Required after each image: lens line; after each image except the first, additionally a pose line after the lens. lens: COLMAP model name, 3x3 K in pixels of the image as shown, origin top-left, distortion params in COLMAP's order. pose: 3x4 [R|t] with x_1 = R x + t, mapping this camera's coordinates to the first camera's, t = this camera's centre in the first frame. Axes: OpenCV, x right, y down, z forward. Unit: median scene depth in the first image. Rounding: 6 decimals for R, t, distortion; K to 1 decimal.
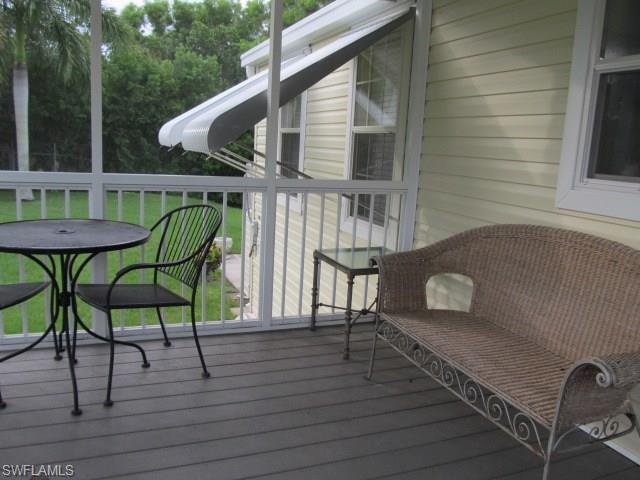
lens RADIAL K [[524.2, 0, 319.1], [0, 524.2, 240.7], [0, 0, 1]] dist [-0.052680, 0.010399]
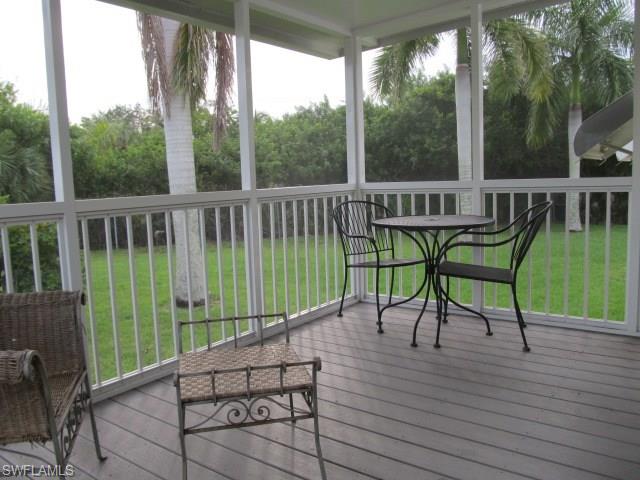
lens RADIAL K [[524.2, 0, 319.2], [0, 524.2, 239.1], [0, 0, 1]] dist [-0.052680, 0.010399]
pose [[0.526407, 0.015377, -0.850094, 0.410241], [-0.077380, 0.996554, -0.029889, 0.066313], [0.846704, 0.081514, 0.525782, -0.013084]]
